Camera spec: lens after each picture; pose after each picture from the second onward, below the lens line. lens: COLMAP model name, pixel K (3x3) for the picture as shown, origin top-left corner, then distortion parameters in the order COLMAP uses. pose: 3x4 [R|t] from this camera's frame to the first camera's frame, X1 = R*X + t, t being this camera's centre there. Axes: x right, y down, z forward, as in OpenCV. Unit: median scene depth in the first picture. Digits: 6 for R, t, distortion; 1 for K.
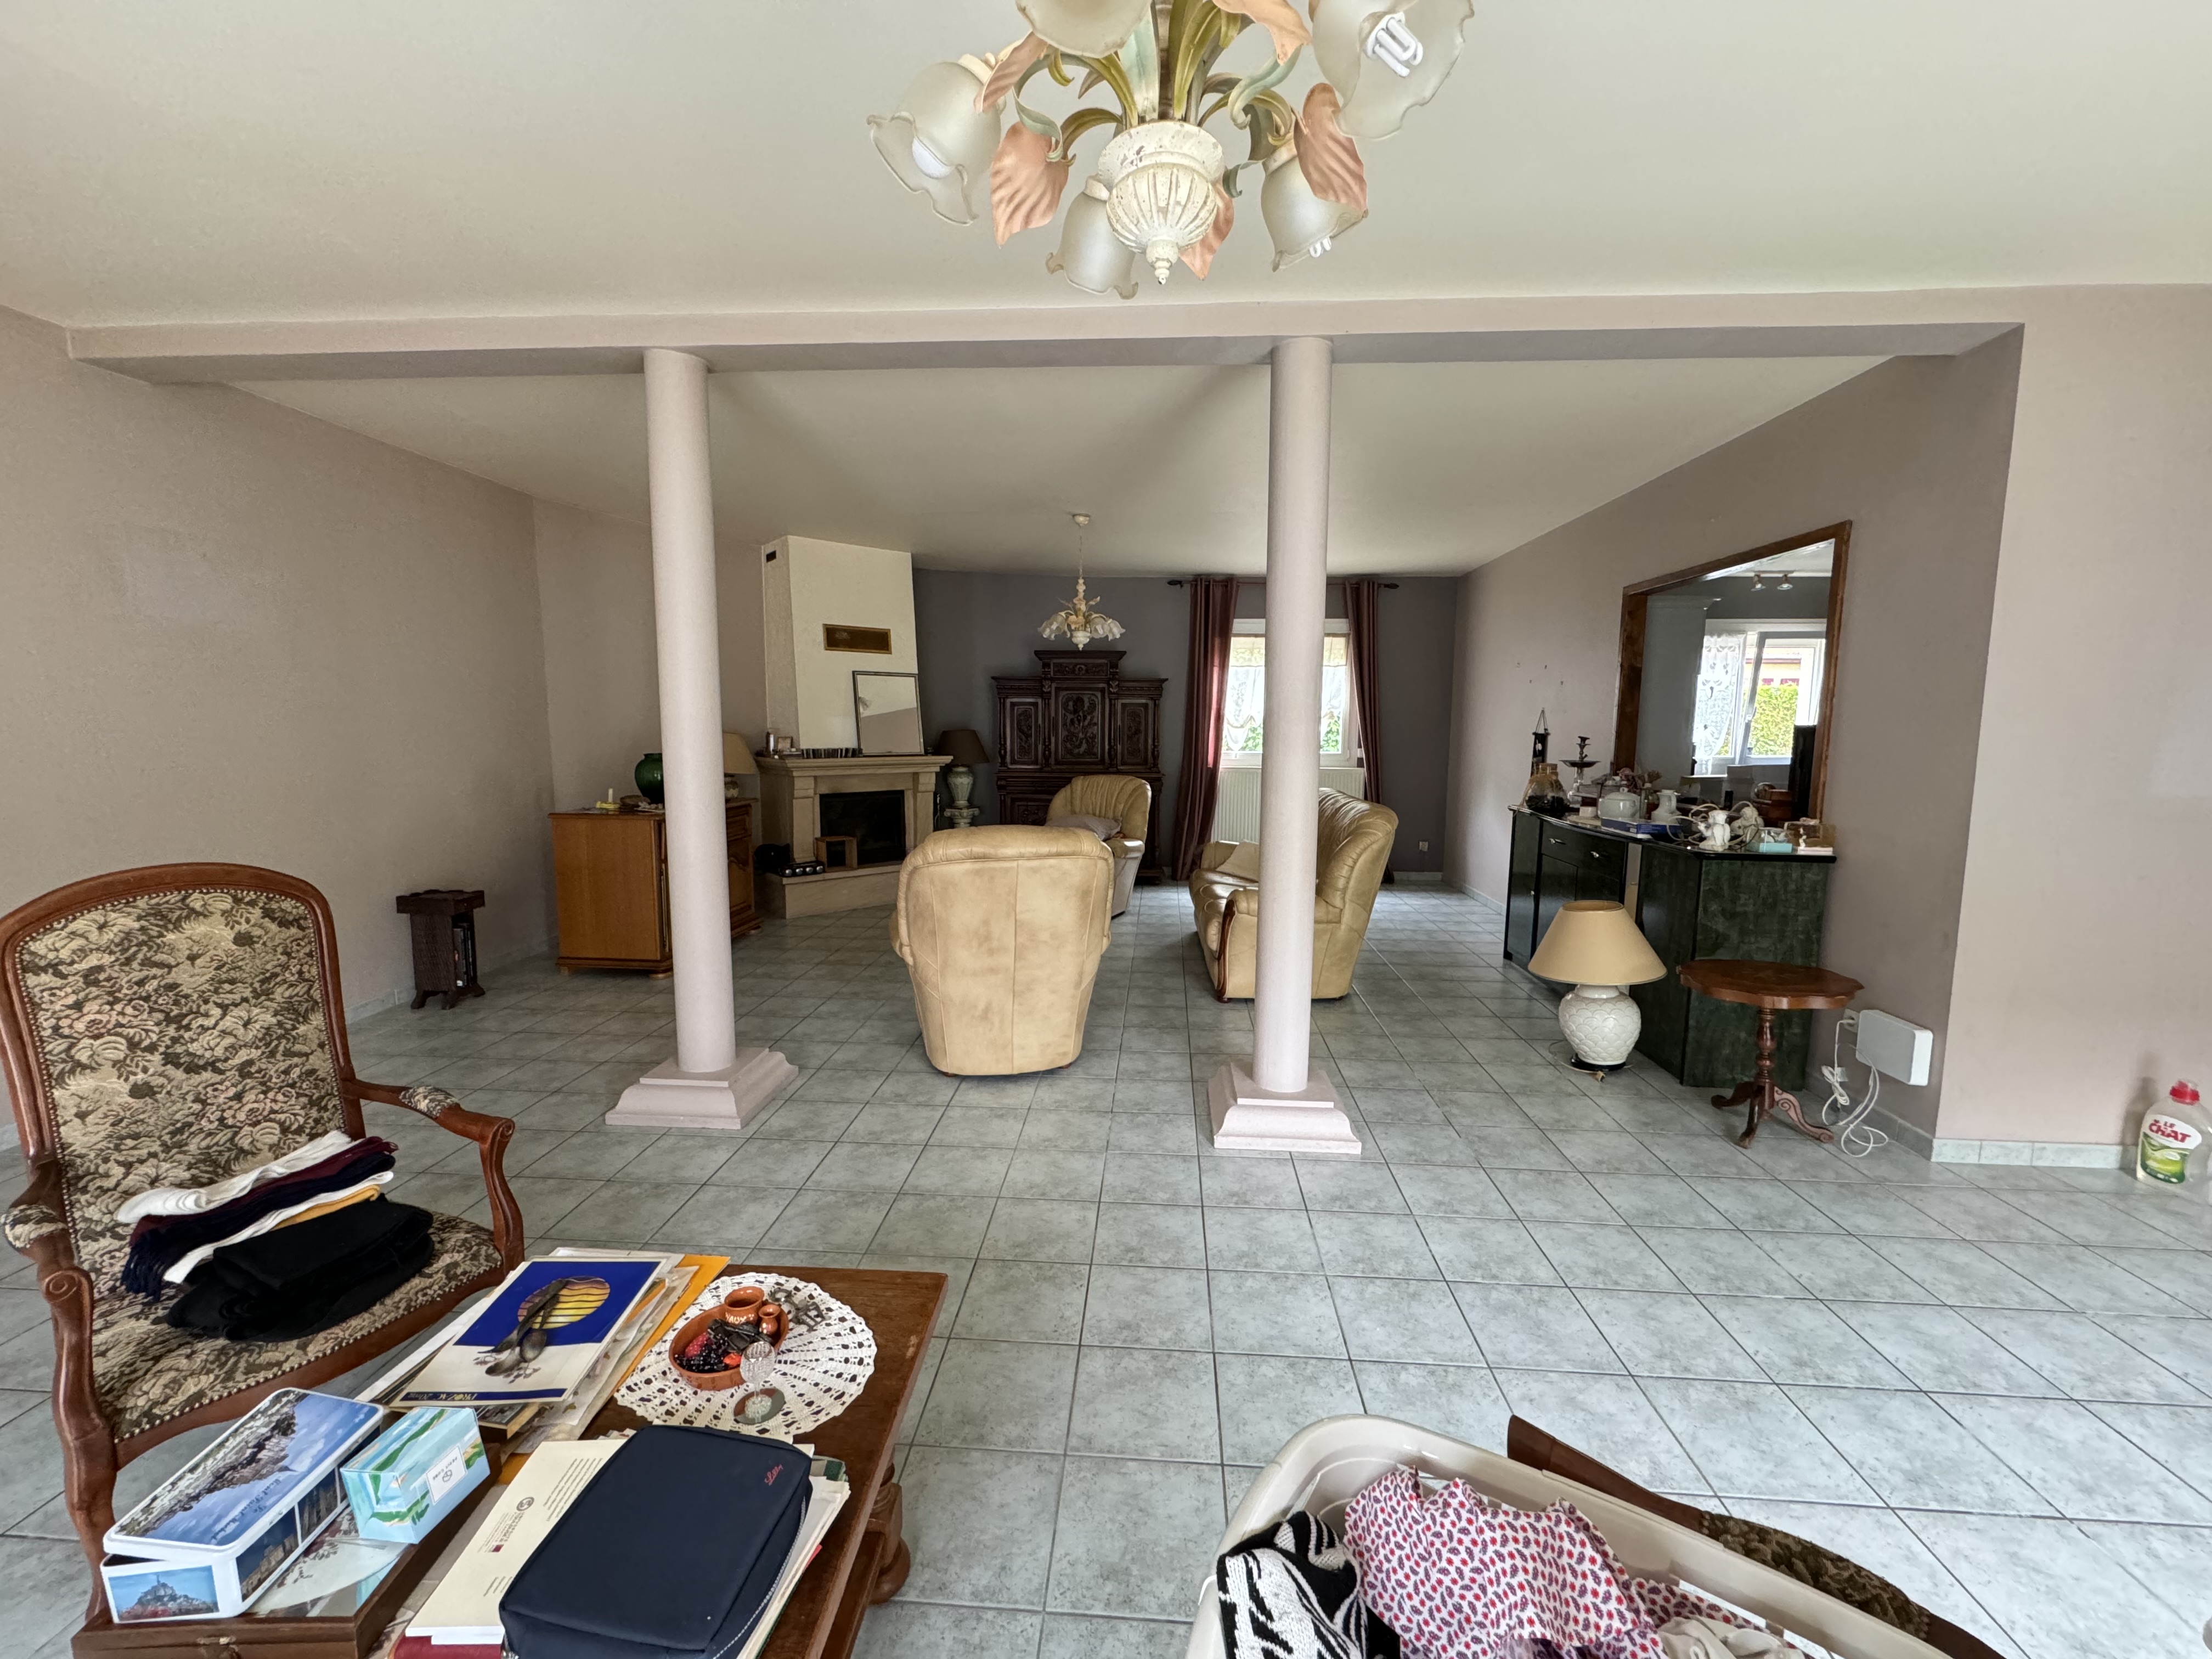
lens RADIAL K [[881.1, 0, 1112.0], [0, 881.1, 830.3], [0, 0, 1]] dist [-0.001076, 0.000484]
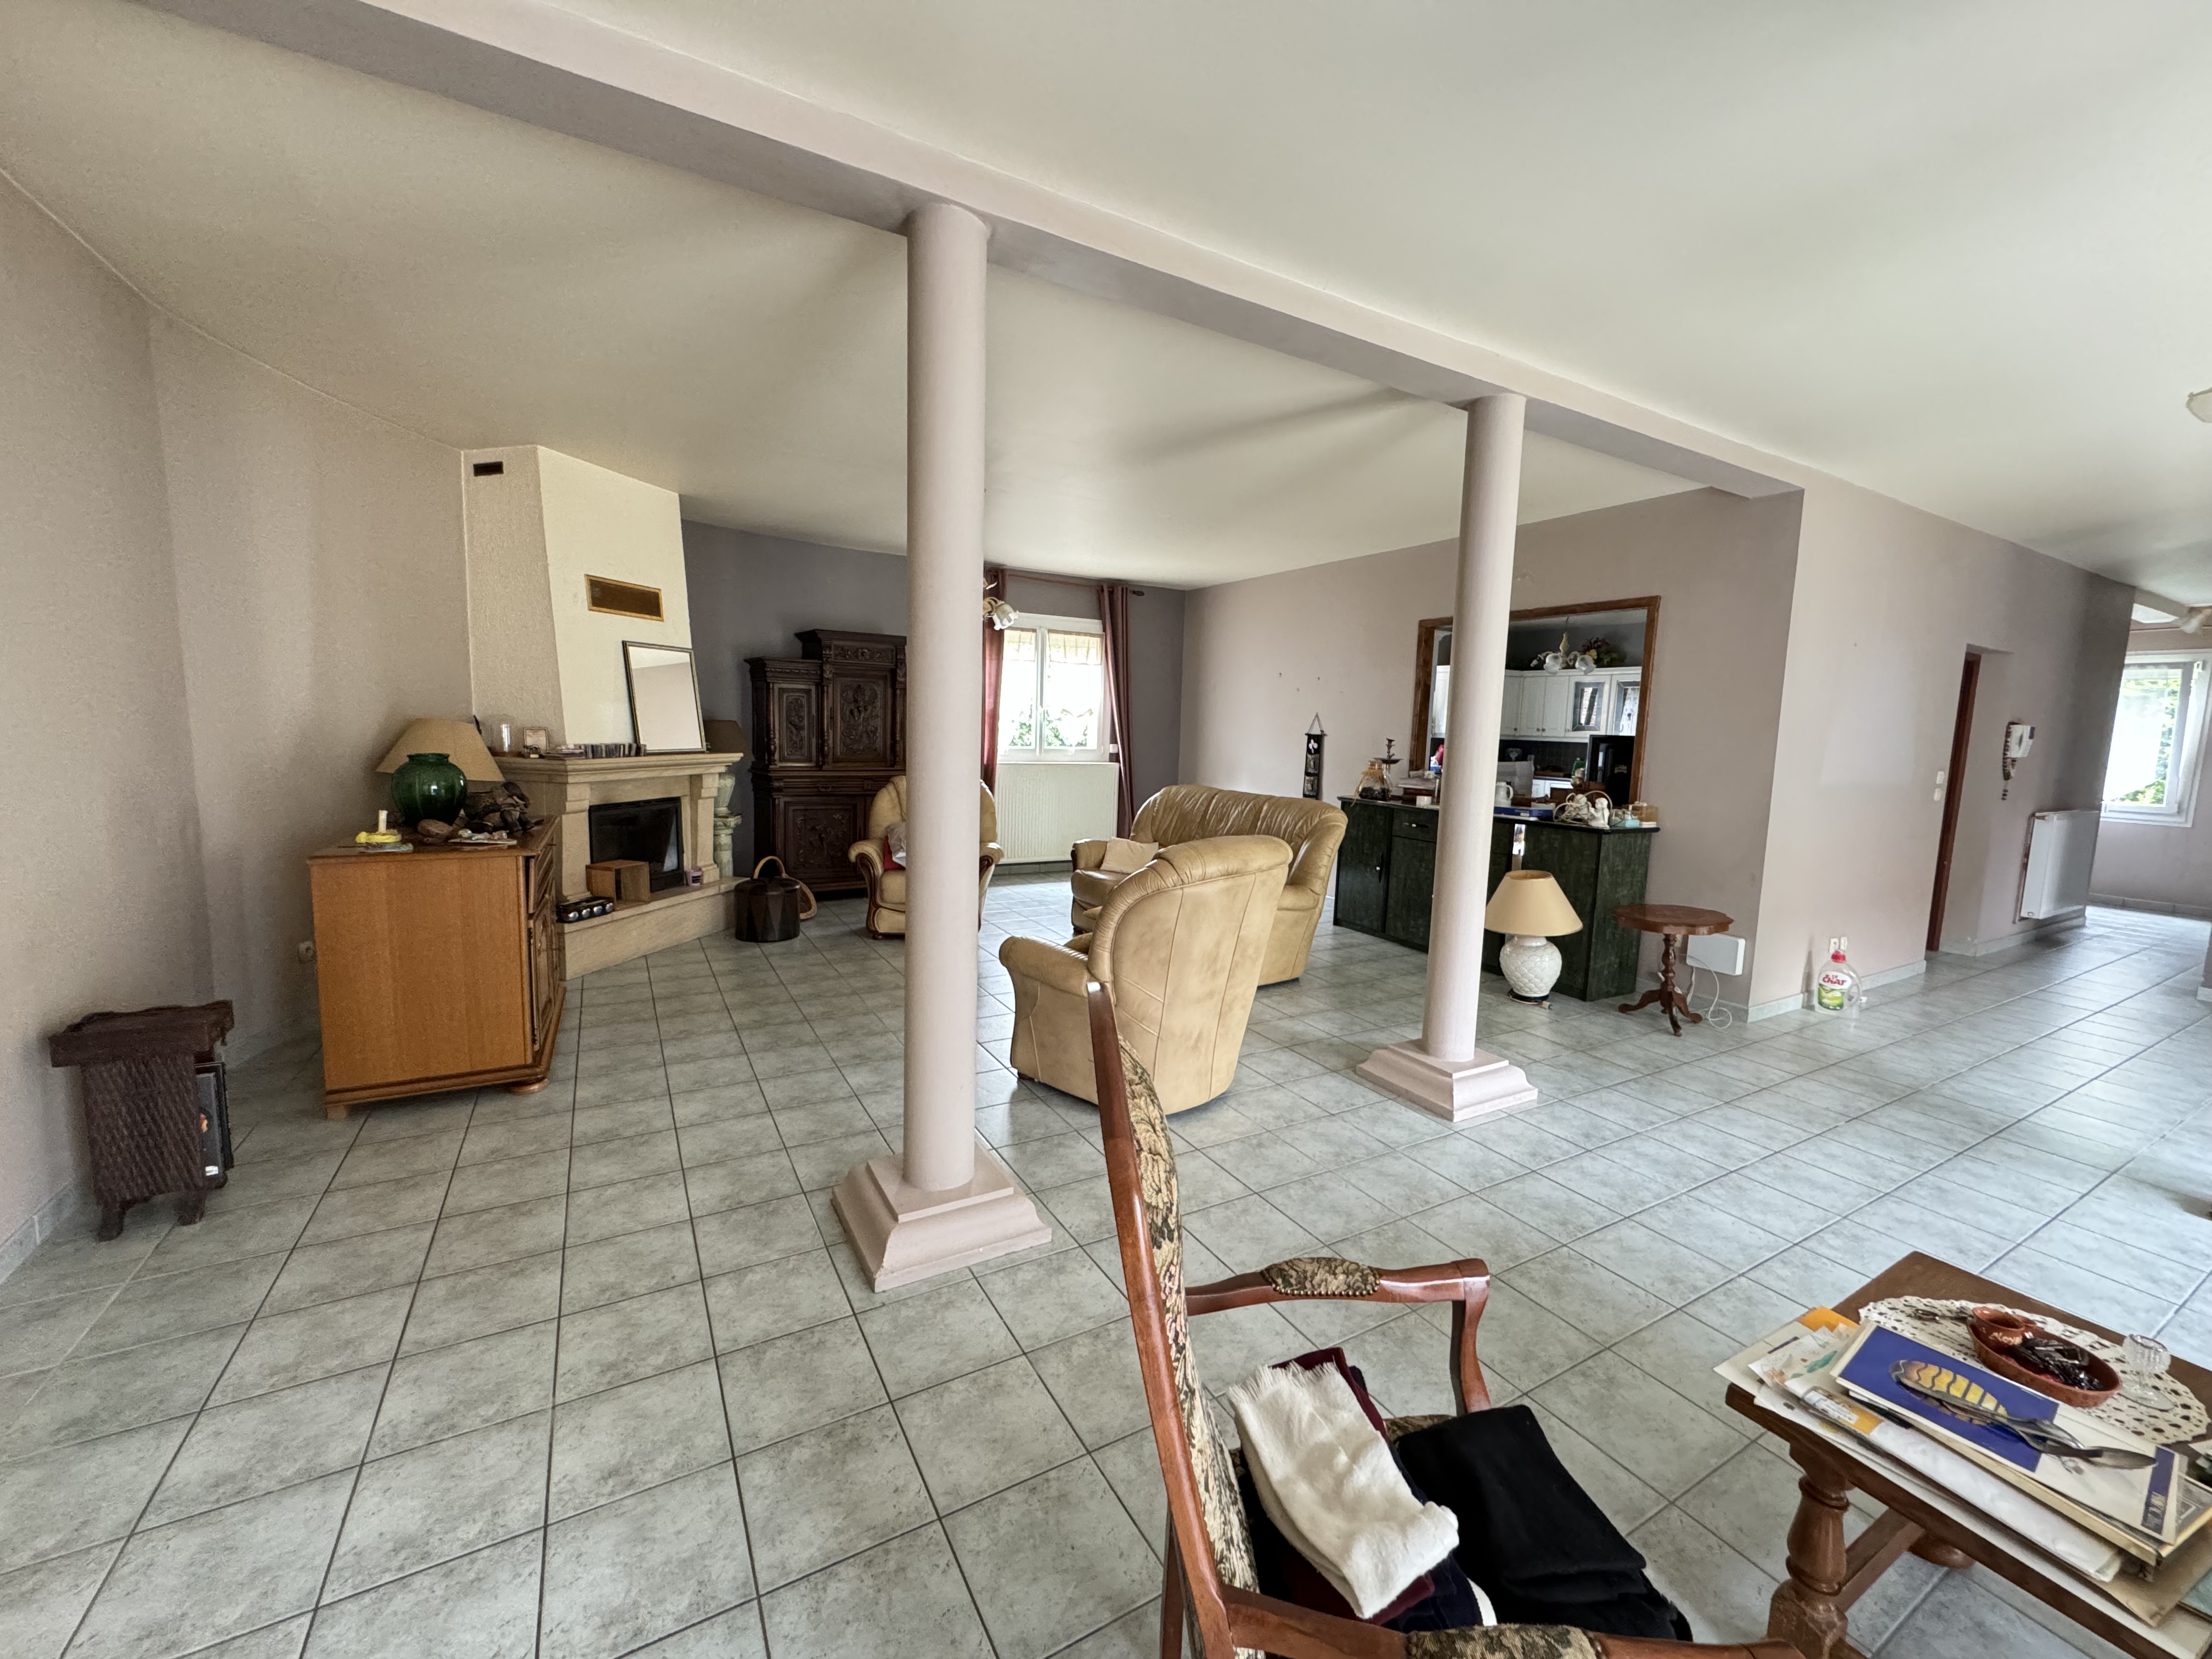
lens RADIAL K [[881.1, 0, 1112.6], [0, 881.1, 829.5], [0, 0, 1]] dist [-0.001076, 0.000484]
pose [[0.834053, -0.049478, 0.549461, -0.405793], [0.042478, 0.998773, 0.025459, -0.023723], [-0.550046, 0.002106, 0.835132, 0.158567]]
